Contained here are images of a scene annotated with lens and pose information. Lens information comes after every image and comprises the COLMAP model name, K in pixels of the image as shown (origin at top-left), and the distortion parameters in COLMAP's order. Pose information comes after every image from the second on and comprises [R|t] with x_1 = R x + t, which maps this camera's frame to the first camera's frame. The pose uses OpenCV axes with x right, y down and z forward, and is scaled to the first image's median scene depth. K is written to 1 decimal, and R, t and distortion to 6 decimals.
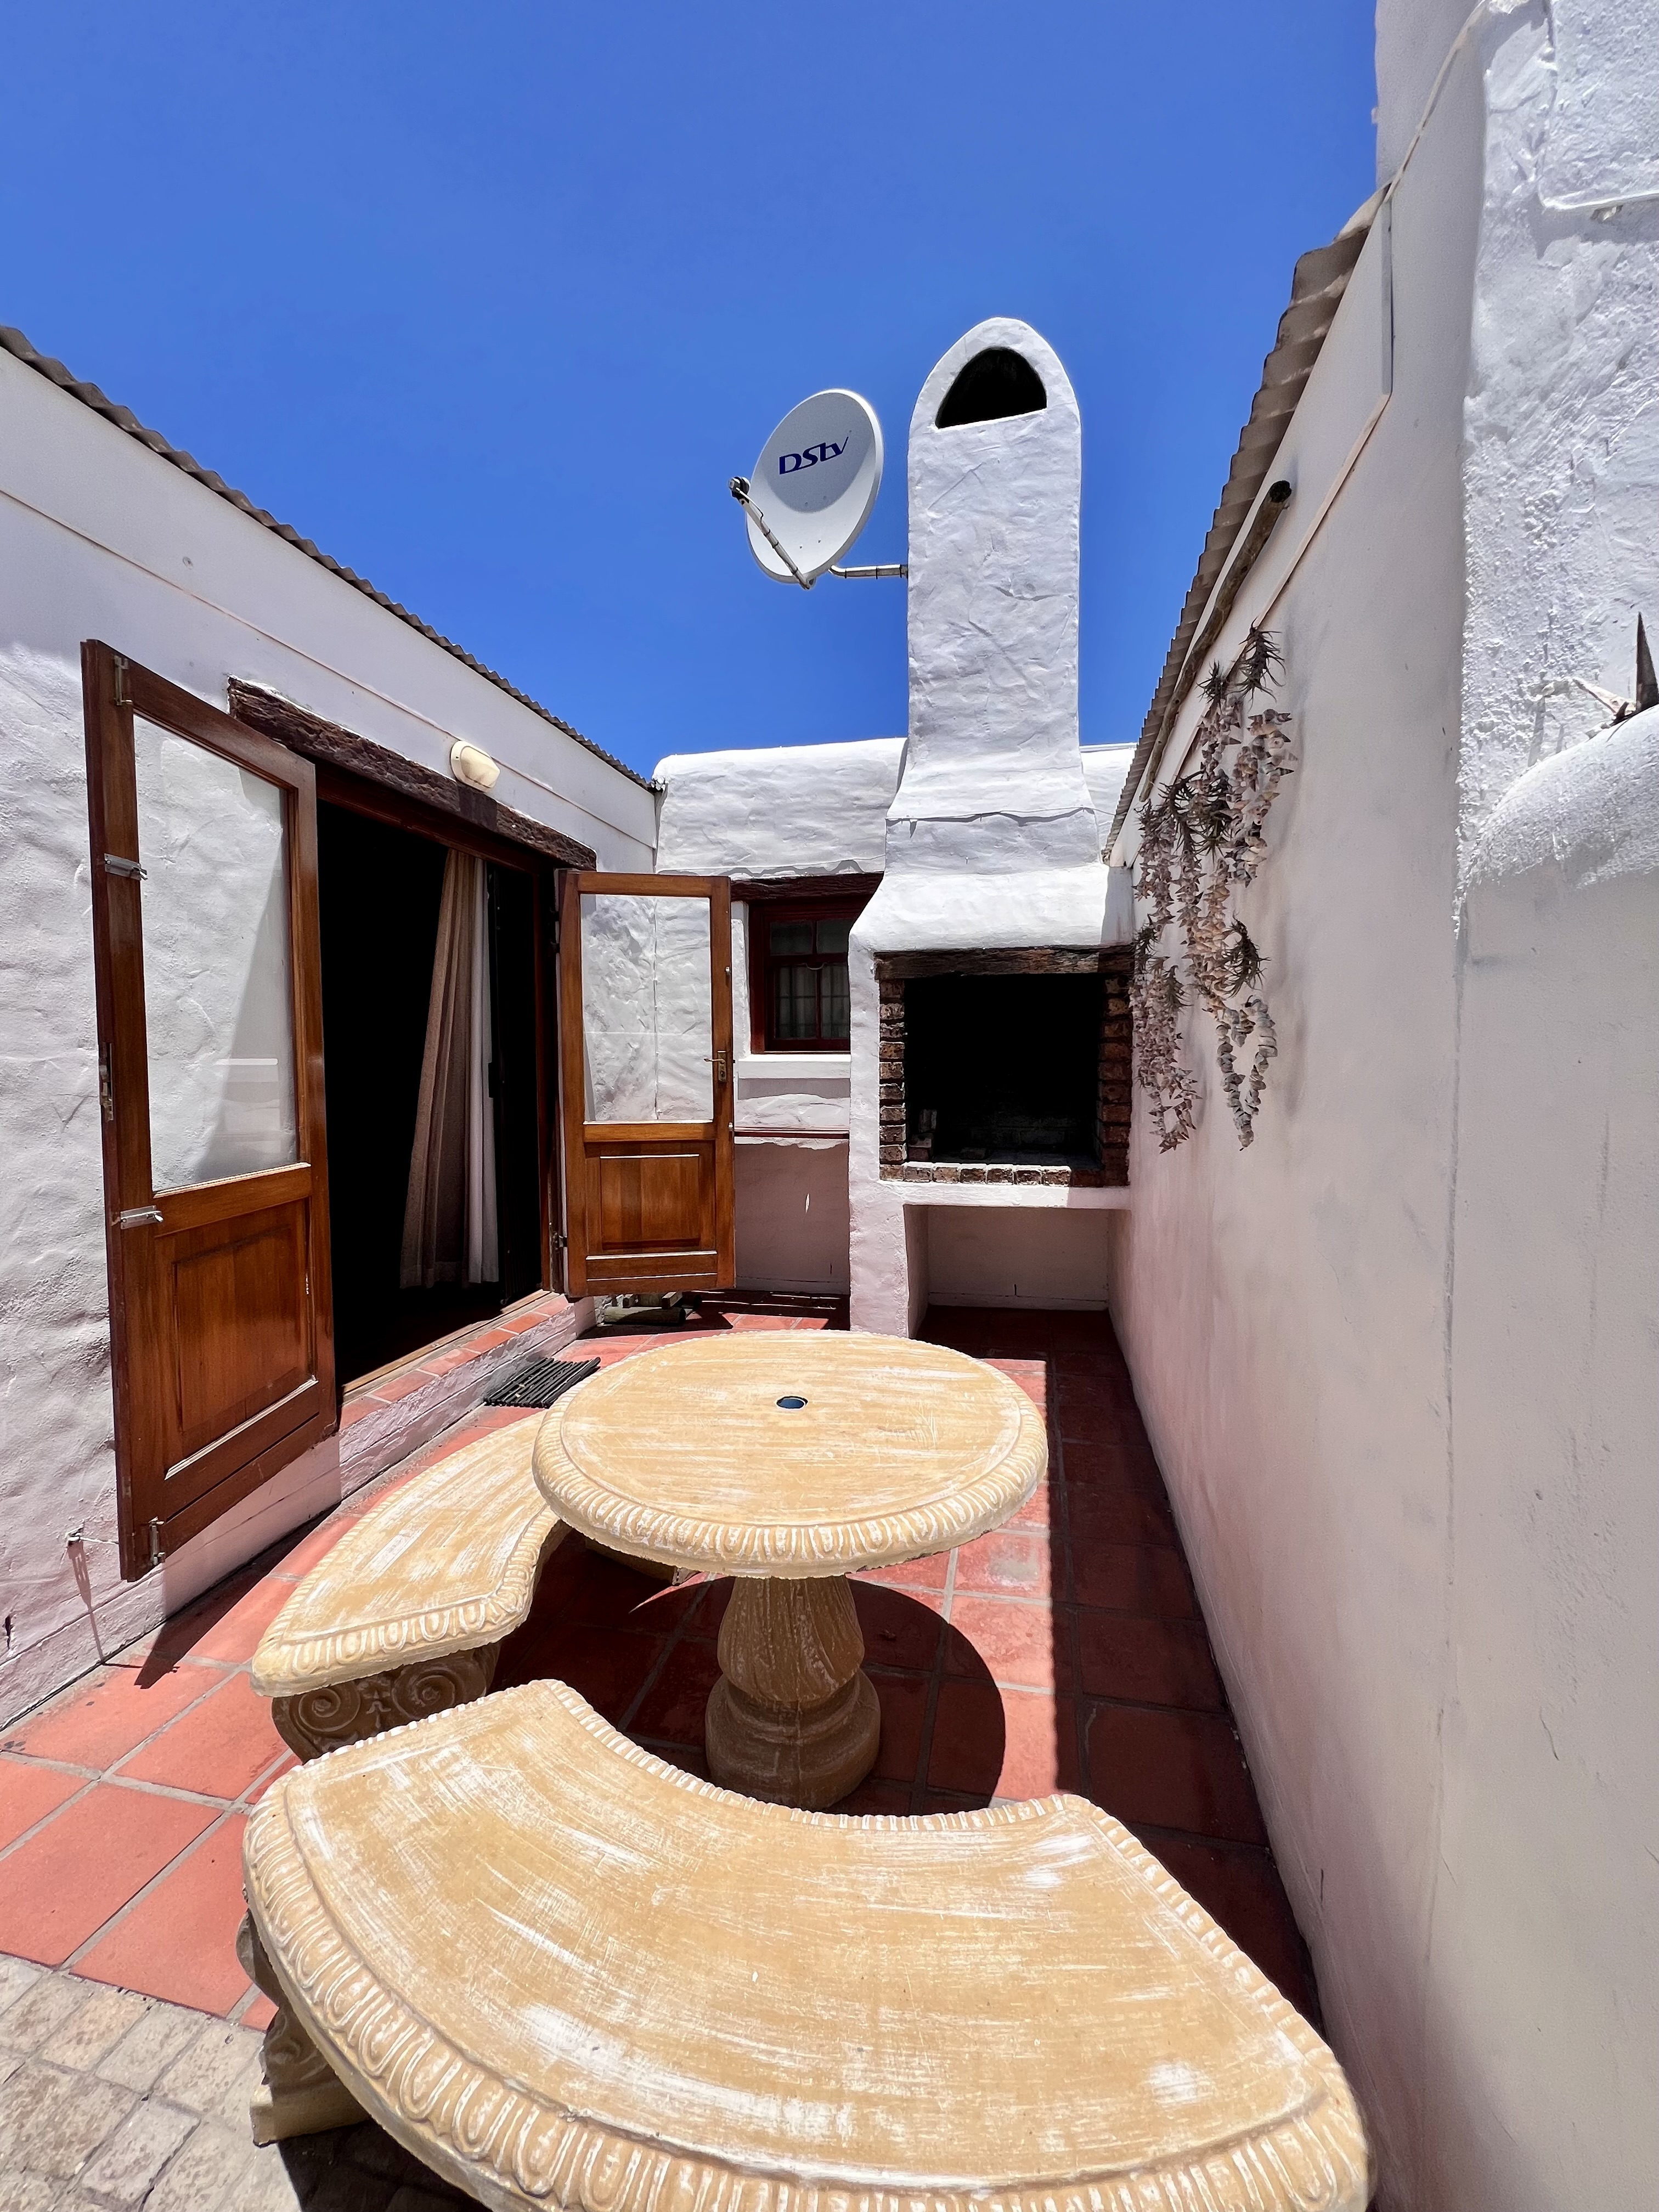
lens RADIAL K [[887.5, 0, 832.5], [0, 887.5, 1103.9], [0, 0, 1]] dist [-0.002874, 0.000518]
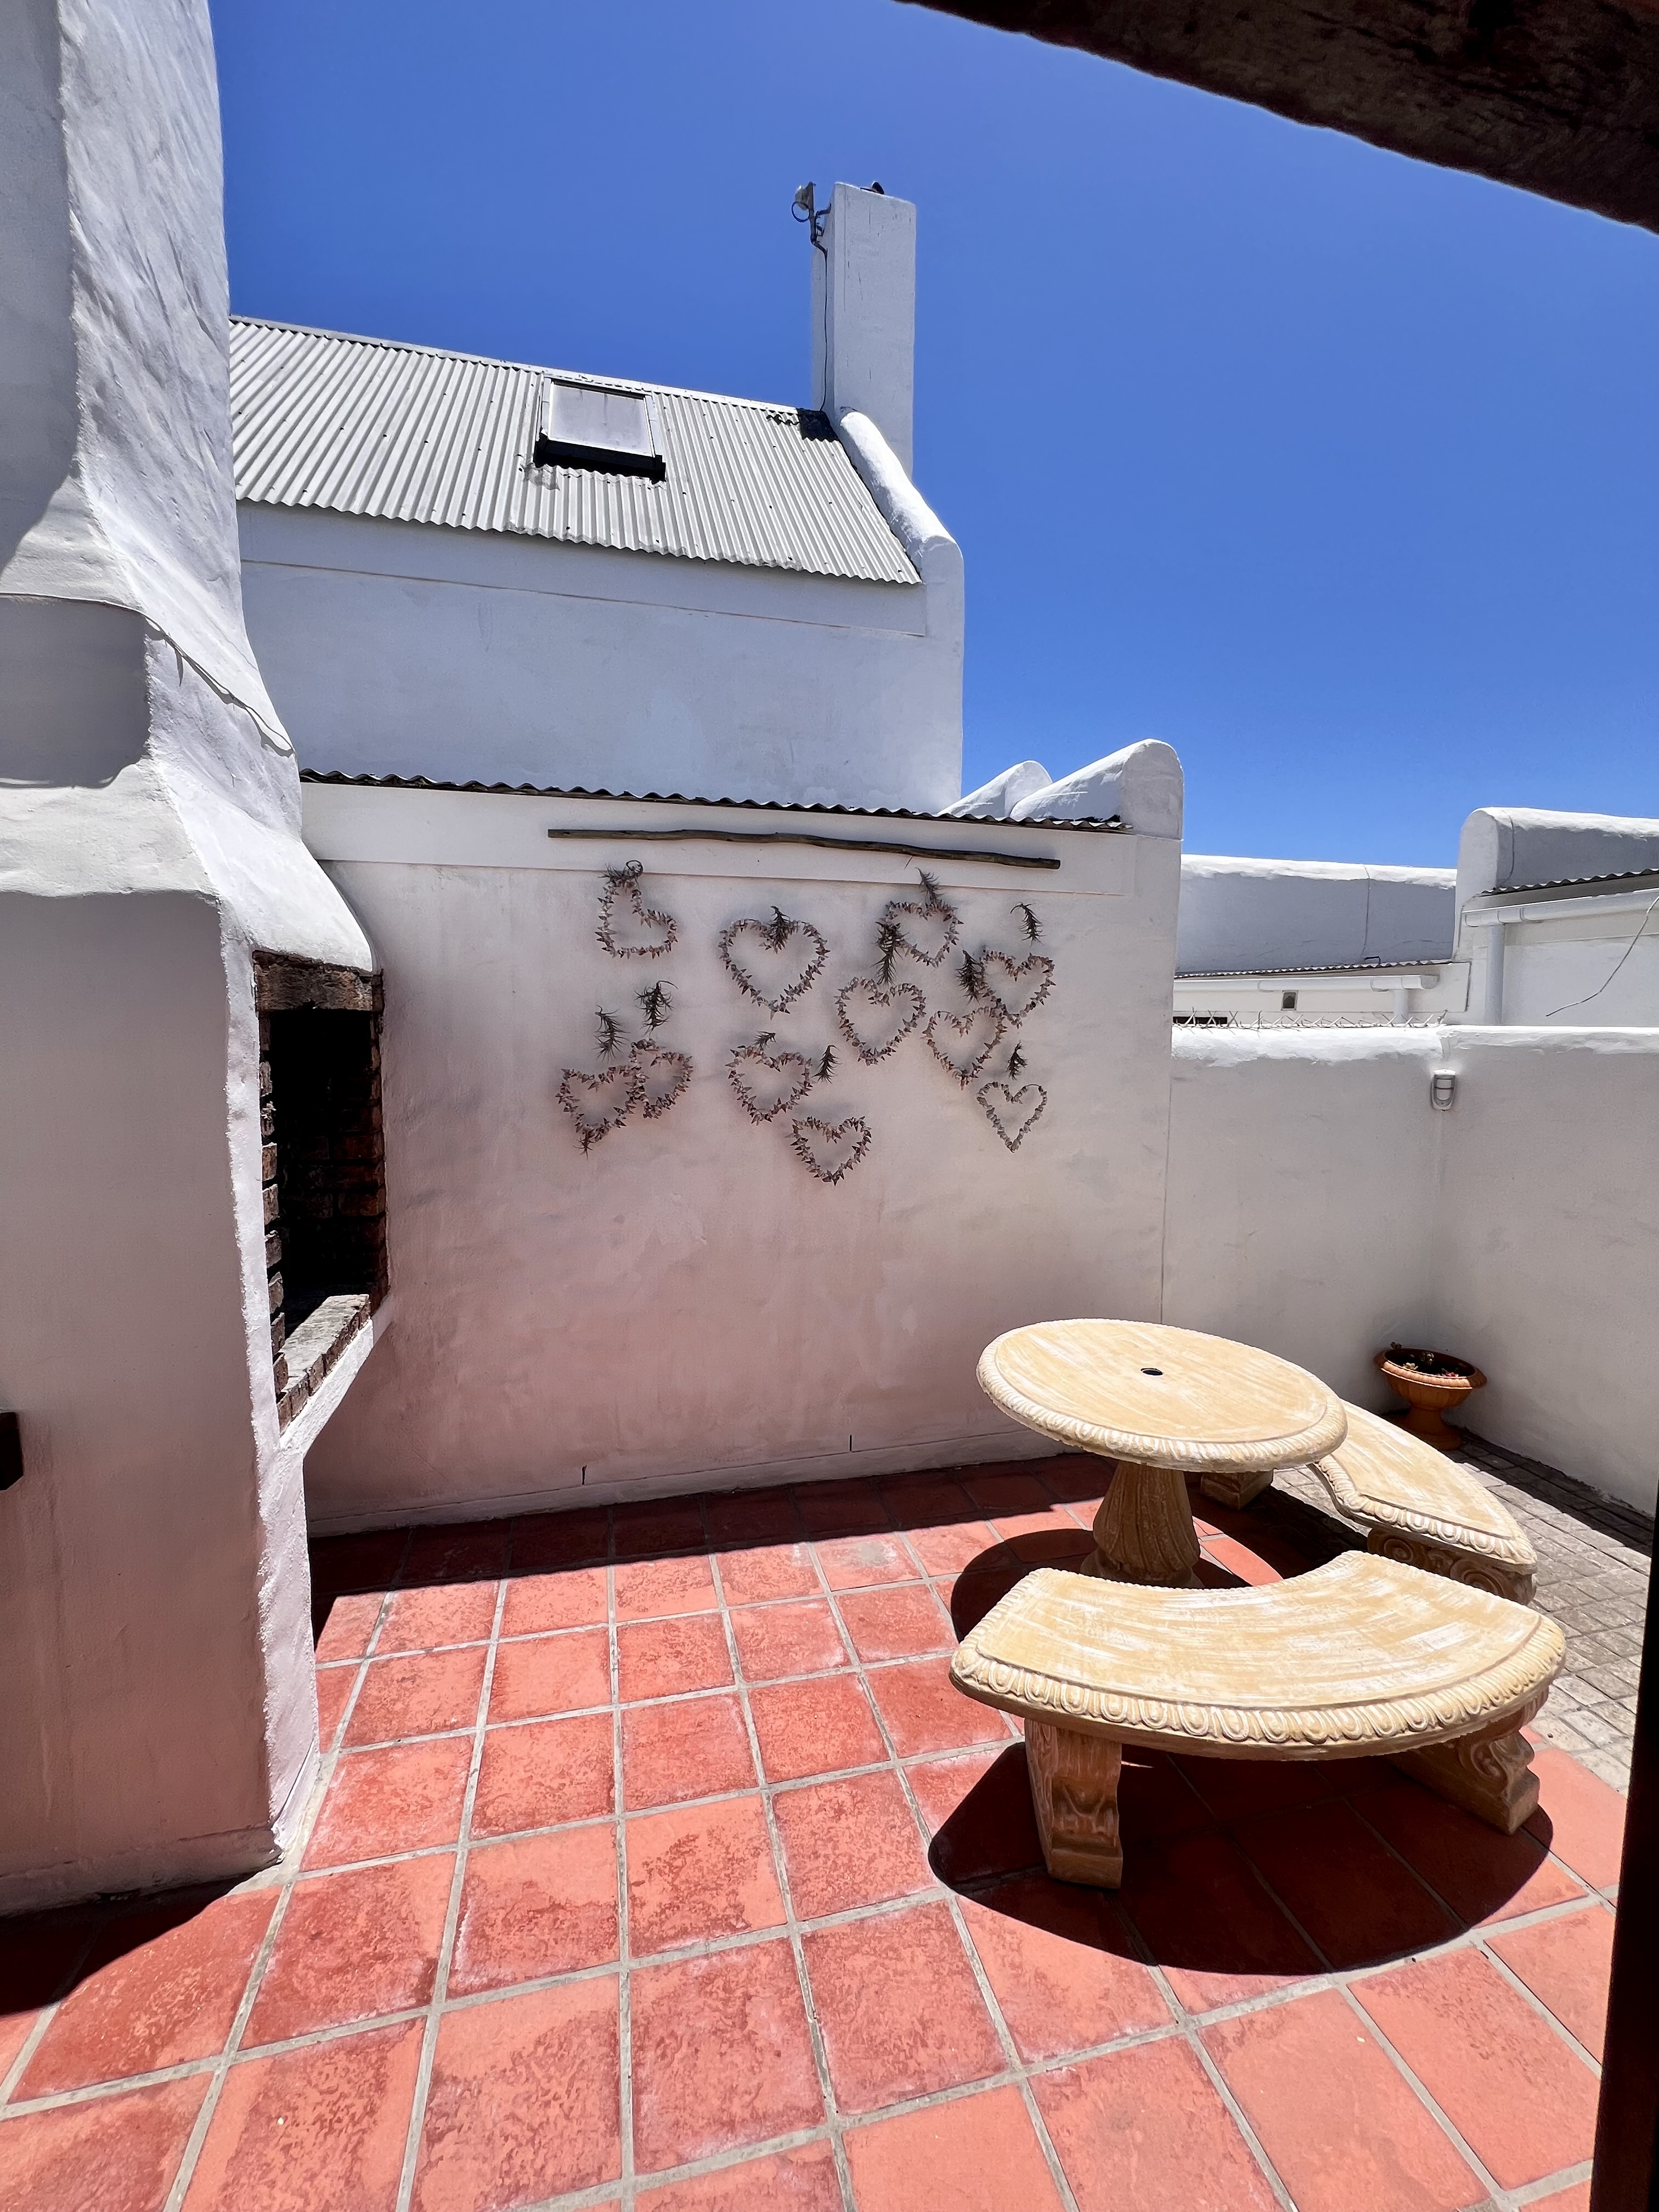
lens RADIAL K [[887.5, 0, 832.5], [0, 887.5, 1103.9], [0, 0, 1]] dist [-0.002874, 0.000518]
pose [[-0.453627, -0.081597, 0.887448, -0.493757], [0.046808, 0.992244, 0.115159, -0.134555], [-0.889962, 0.093779, -0.446289, 0.966199]]
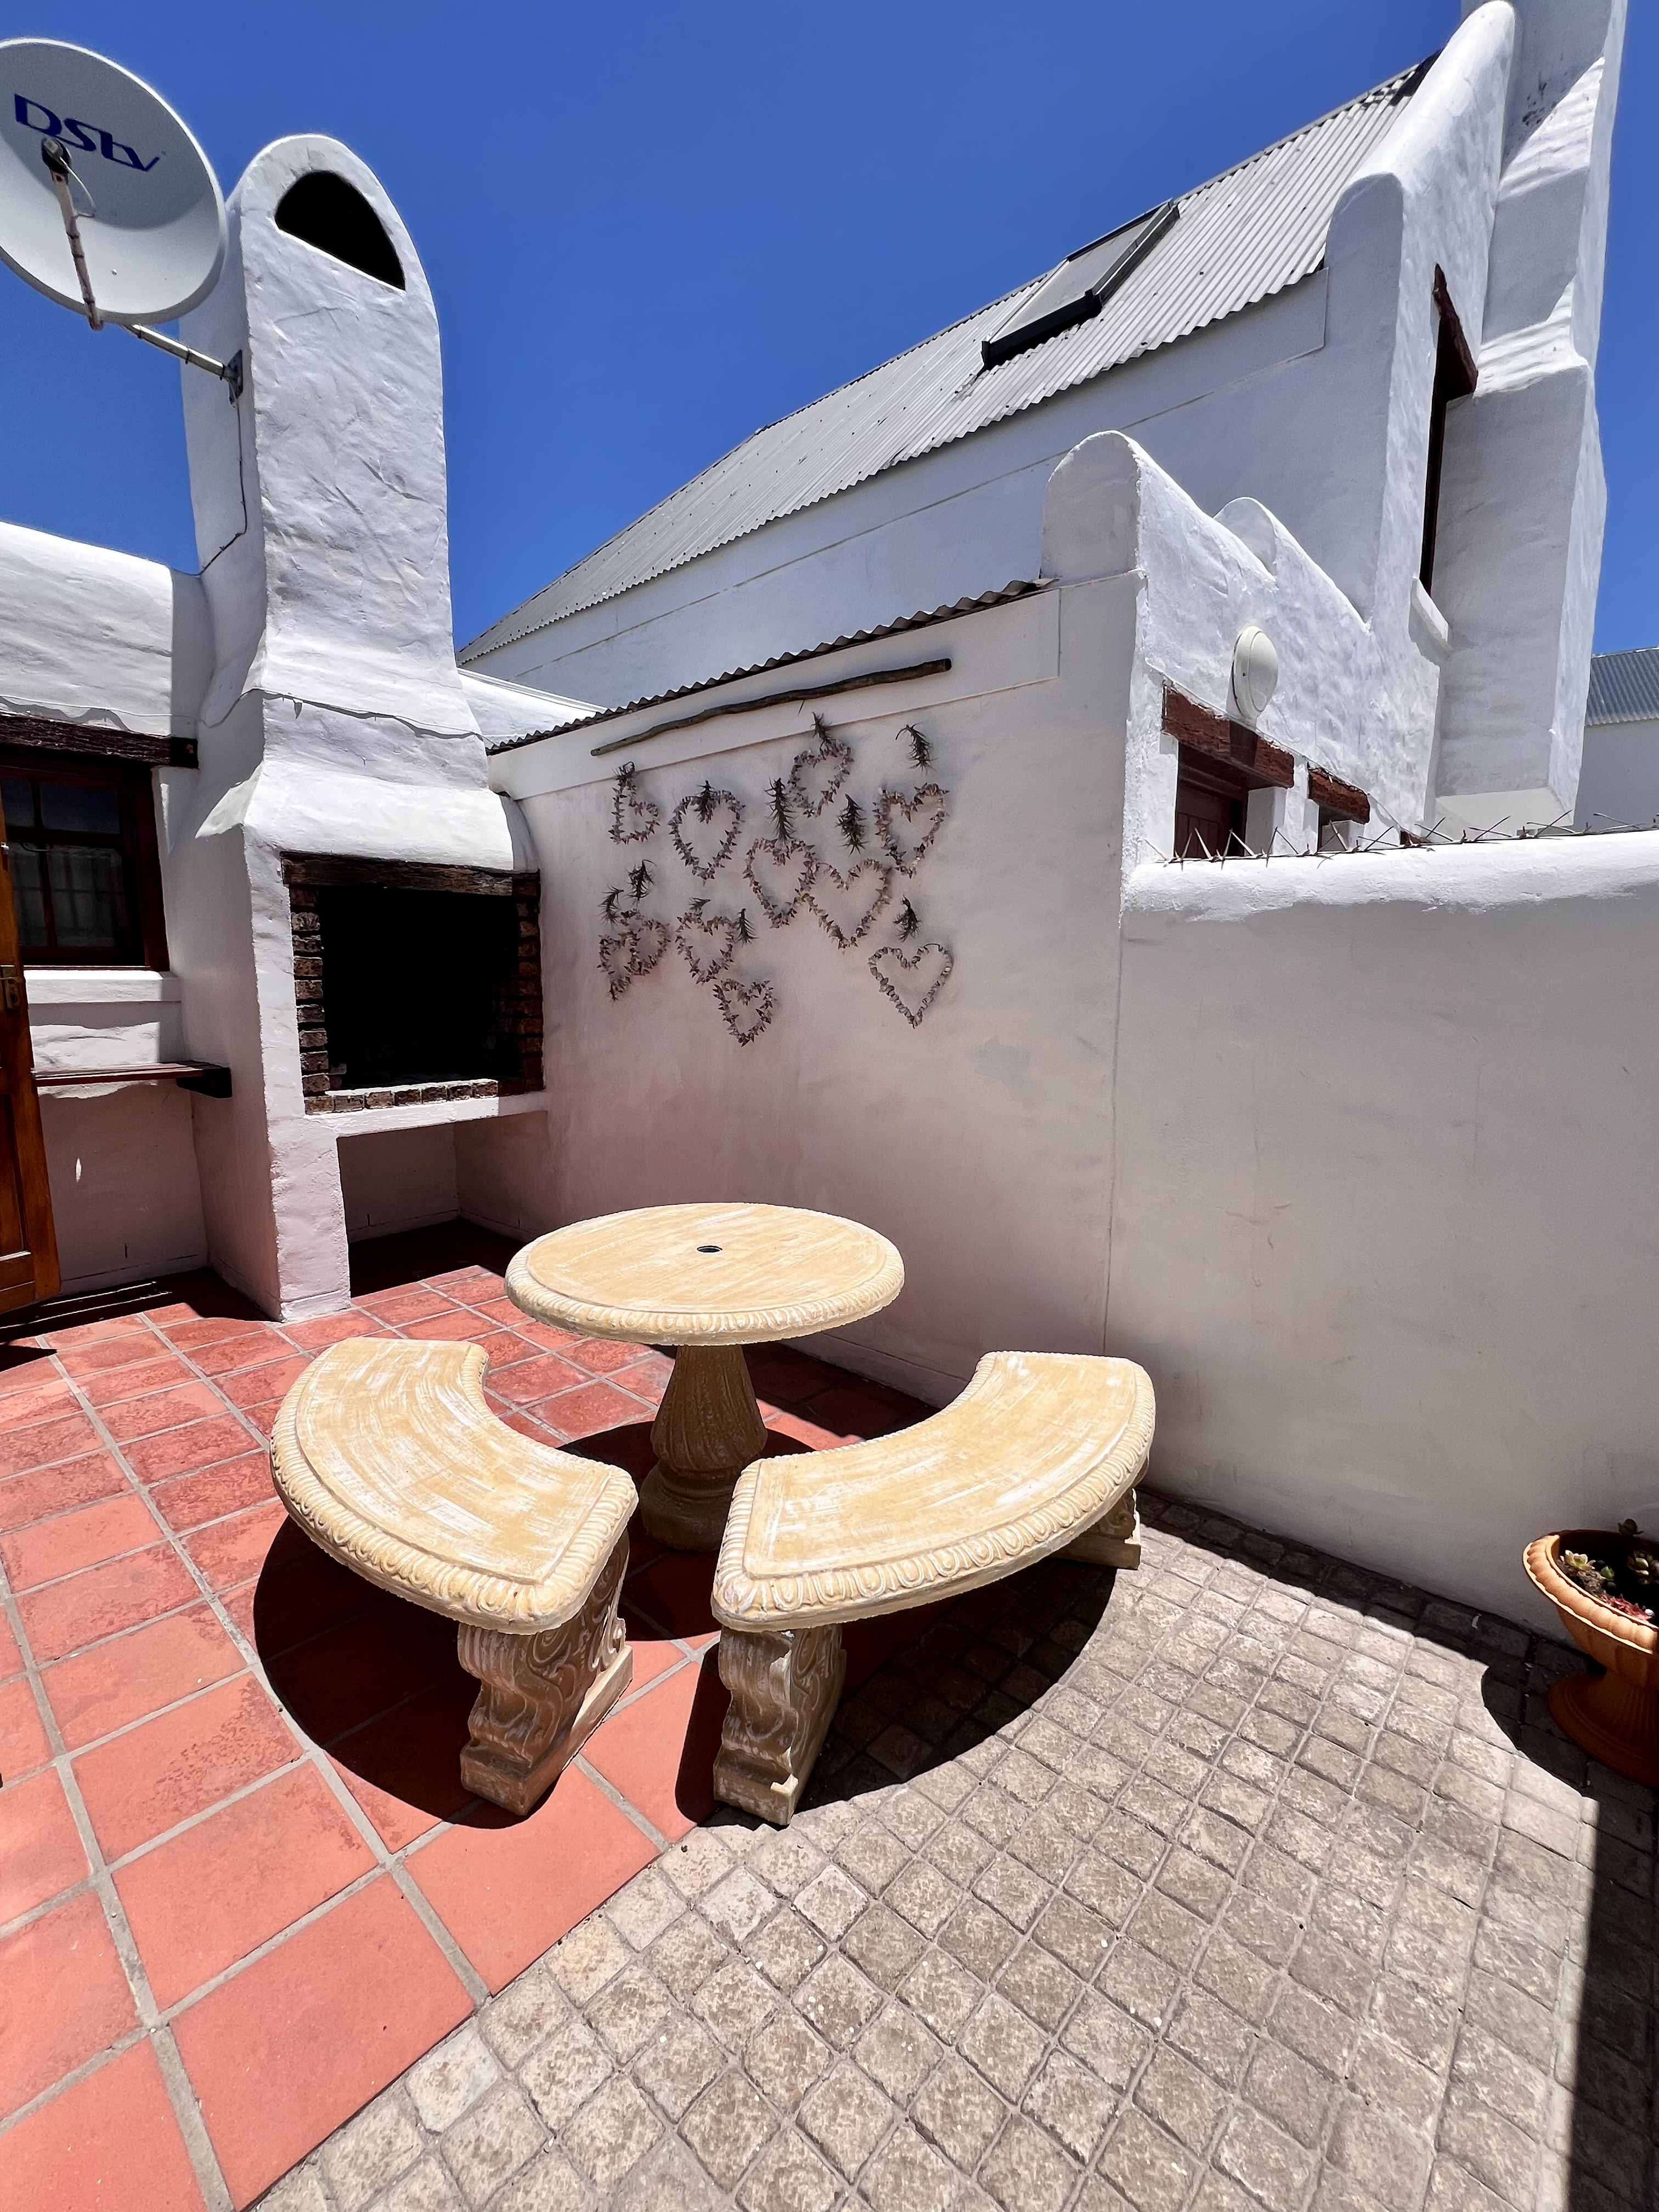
lens RADIAL K [[938.2, 0, 832.4], [0, 938.2, 1101.9], [0, 0, 1]] dist [-0.003362, 0.000771]
pose [[0.491340, -0.115206, 0.863315, -0.511287], [0.043474, 0.993222, 0.107799, -0.004872], [-0.869882, -0.015434, 0.493018, 0.087513]]
